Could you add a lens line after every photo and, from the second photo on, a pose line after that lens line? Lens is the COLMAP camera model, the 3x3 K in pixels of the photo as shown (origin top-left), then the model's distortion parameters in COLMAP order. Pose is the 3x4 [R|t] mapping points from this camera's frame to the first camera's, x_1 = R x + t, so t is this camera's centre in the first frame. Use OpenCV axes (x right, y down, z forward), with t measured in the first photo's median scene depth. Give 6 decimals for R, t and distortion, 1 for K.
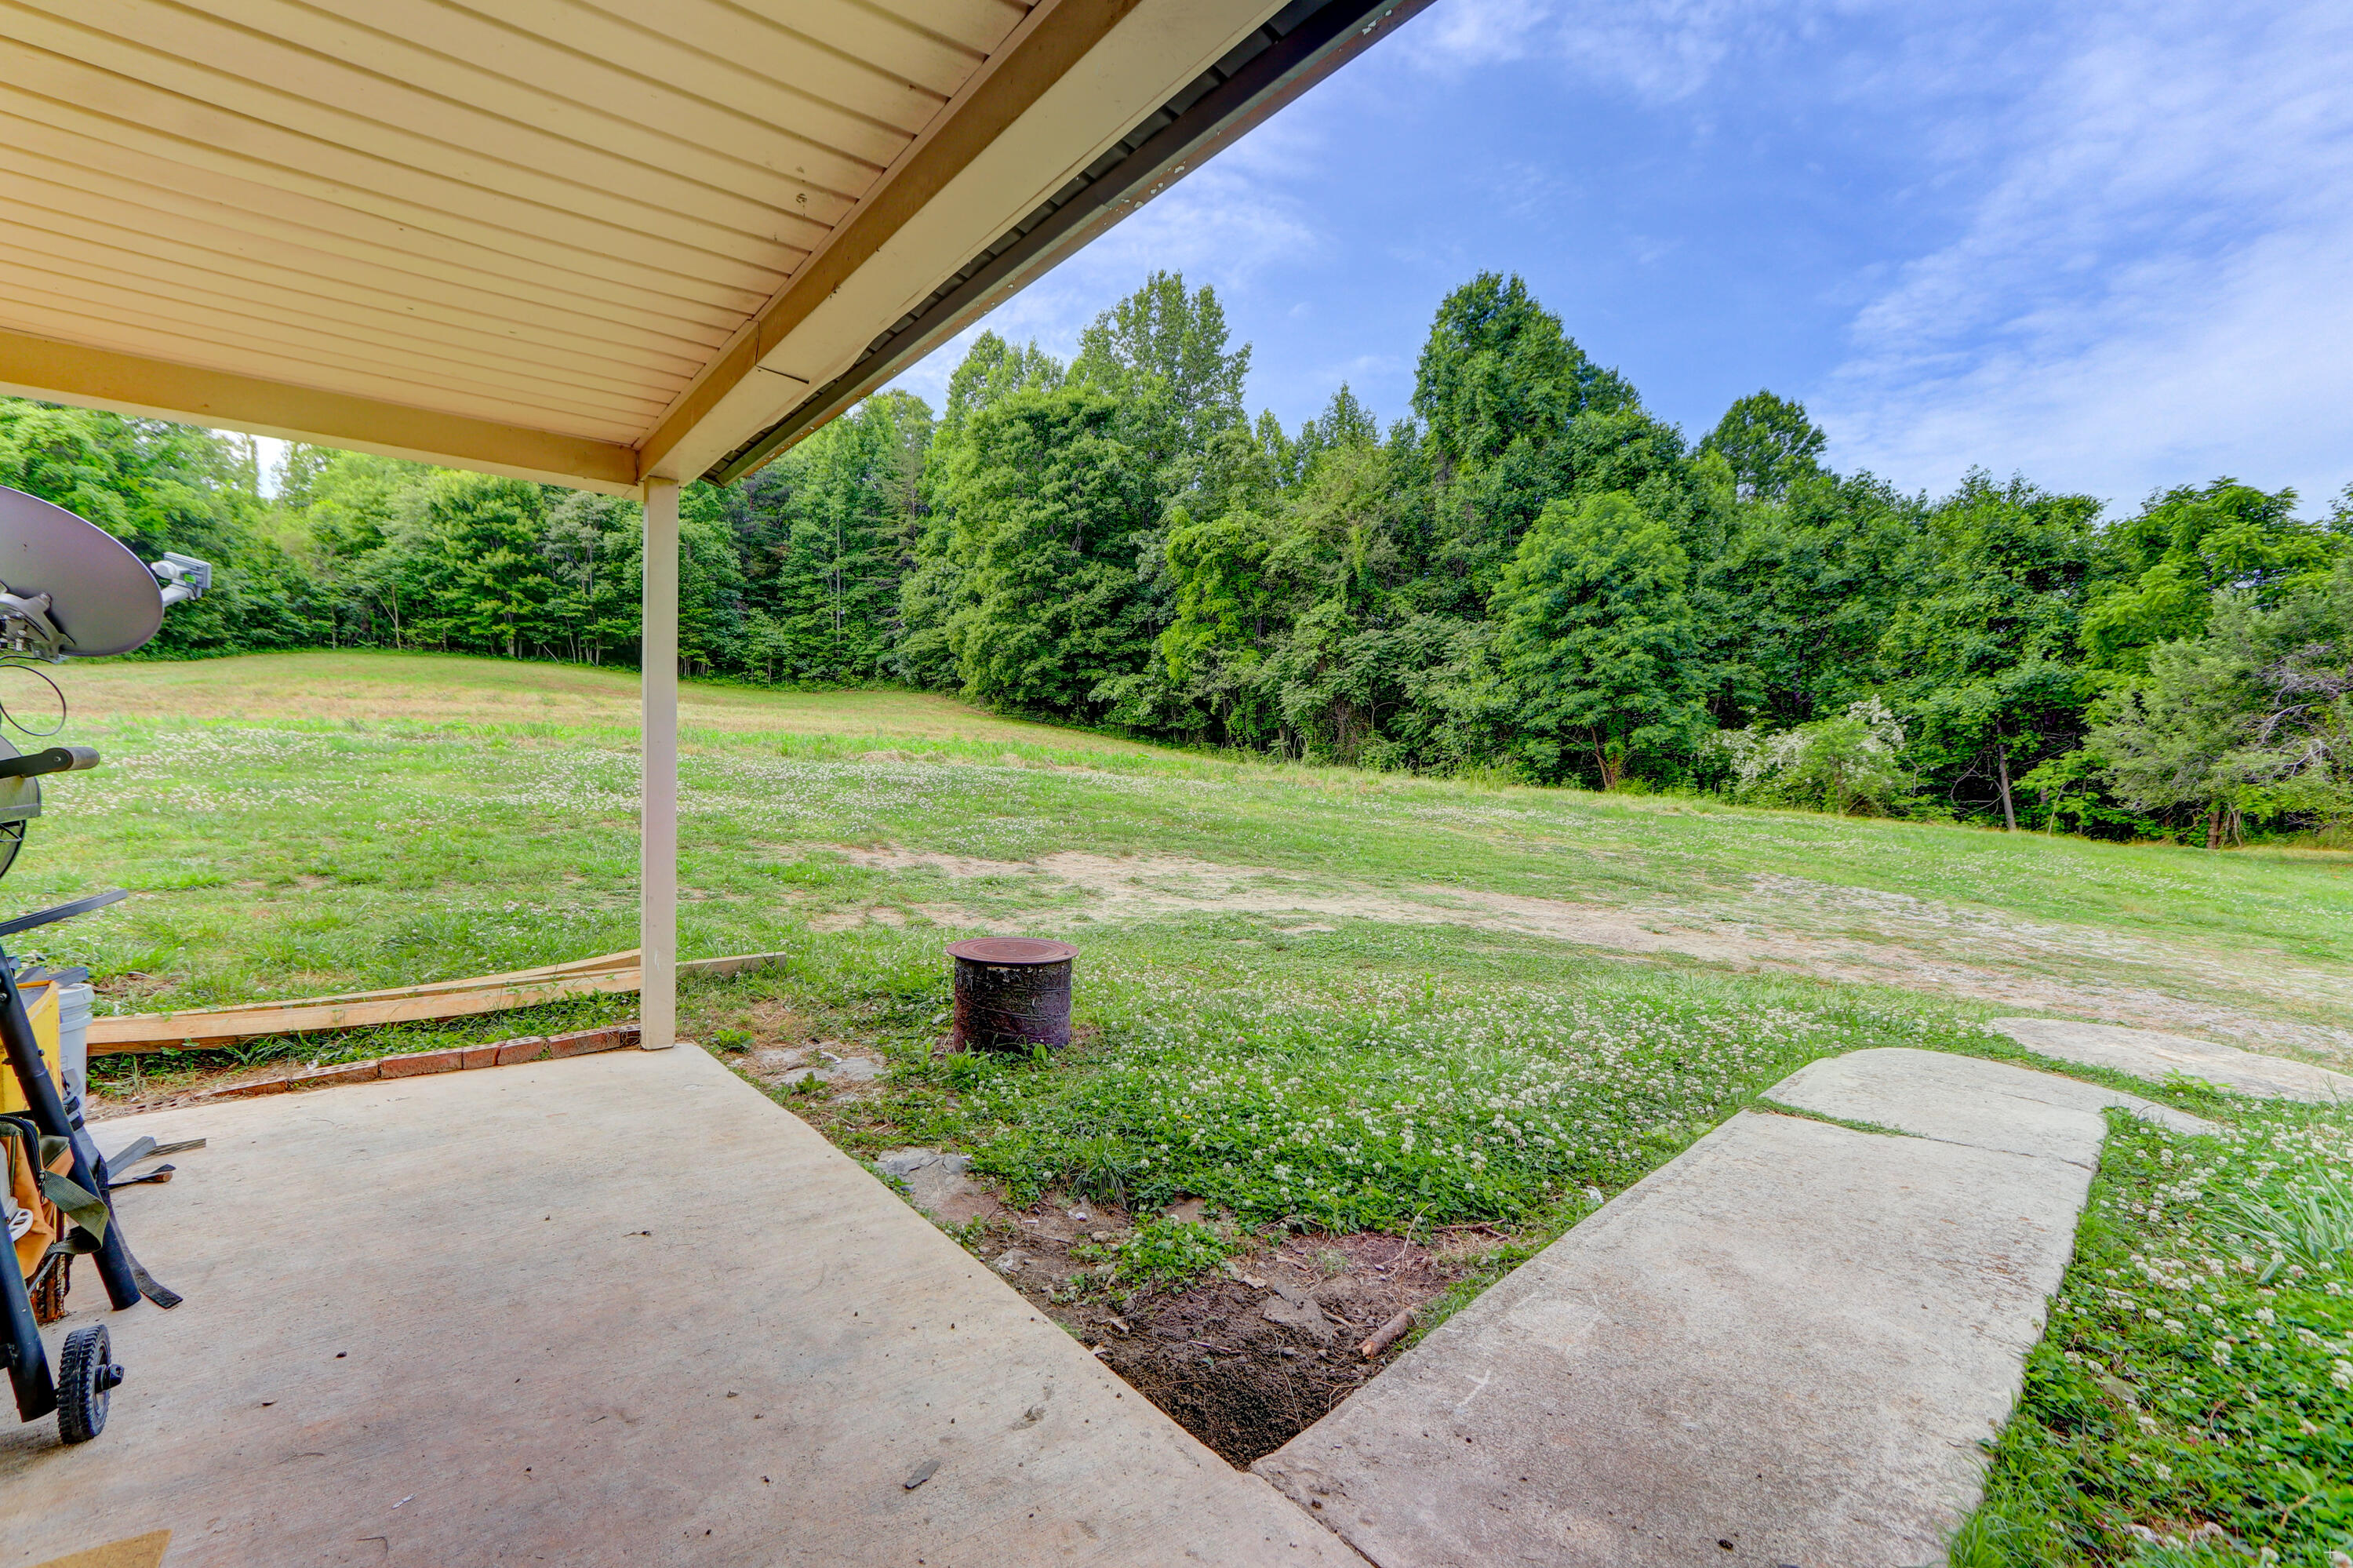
lens RADIAL K [[1064.9, 0, 1176.1], [0, 1064.9, 783.6], [0, 0, 1]] dist [0.001946, 0.000222]
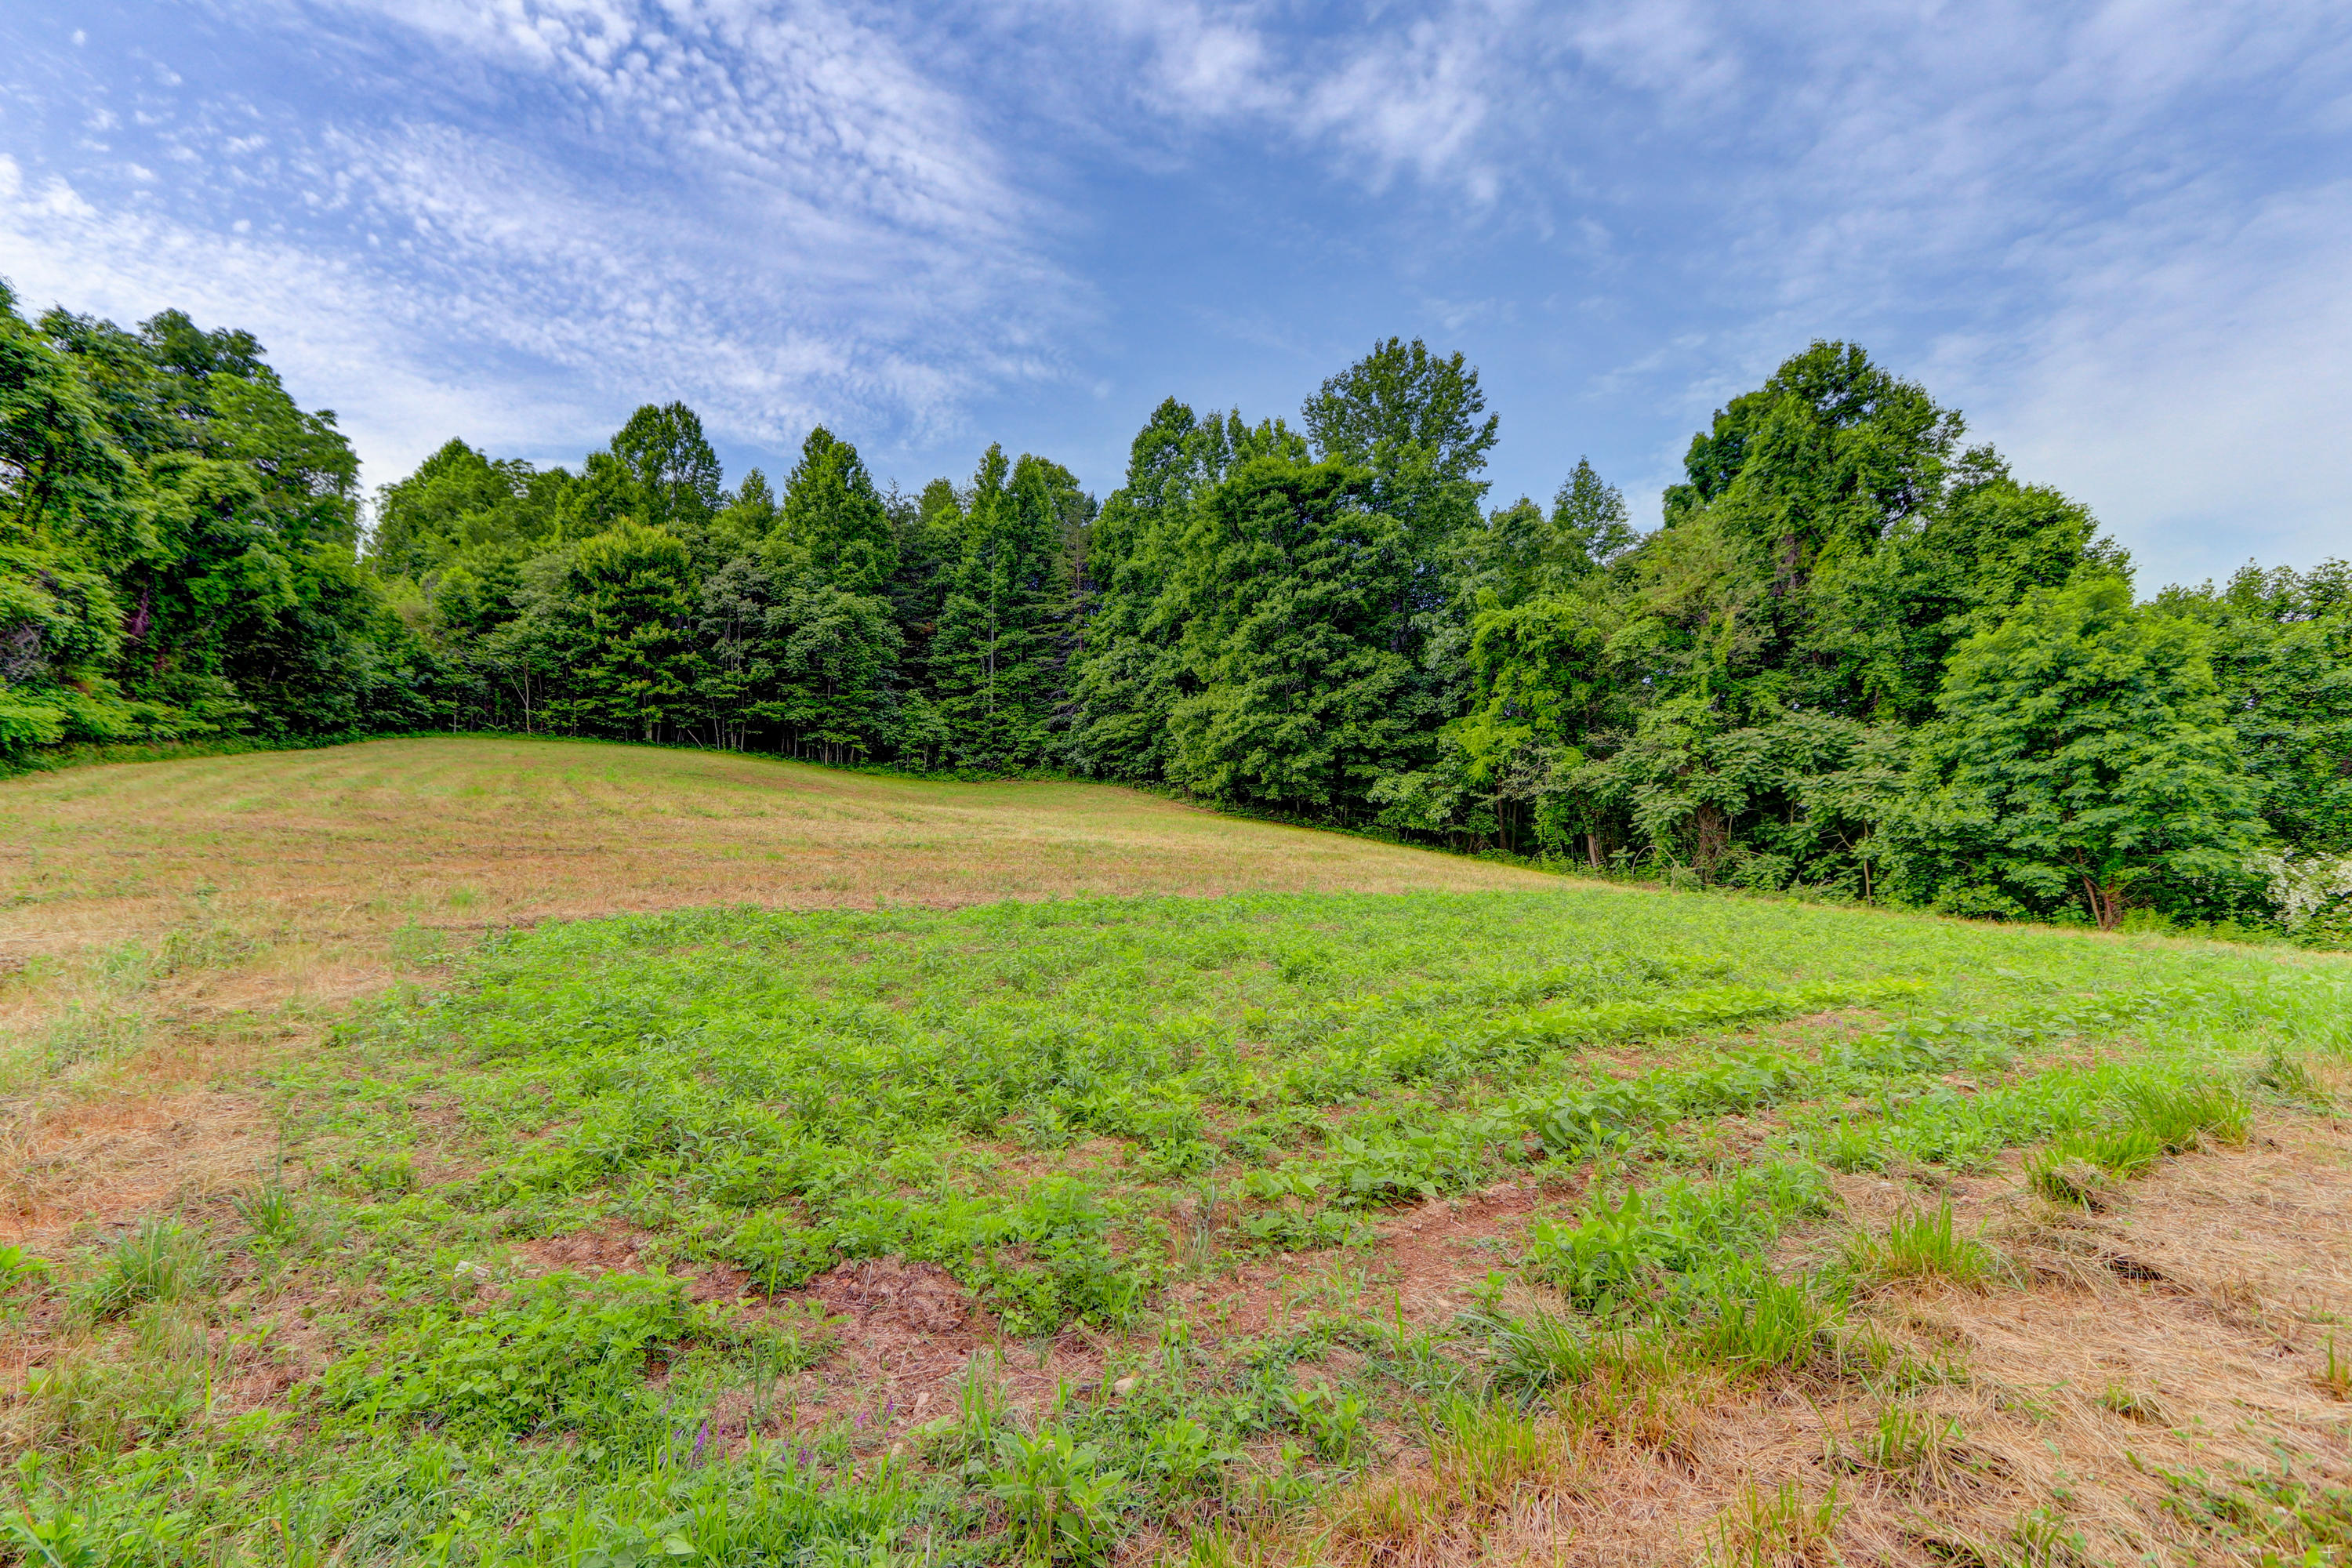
lens RADIAL K [[1064.5, 0, 1171.5], [0, 1064.5, 787.6], [0, 0, 1]] dist [0.001946, 0.000222]
pose [[0.999273, 0.005874, 0.037666, -0.265078], [-0.003467, 0.997967, -0.063644, -0.030537], [-0.037963, 0.063467, 0.997262, 0.113852]]
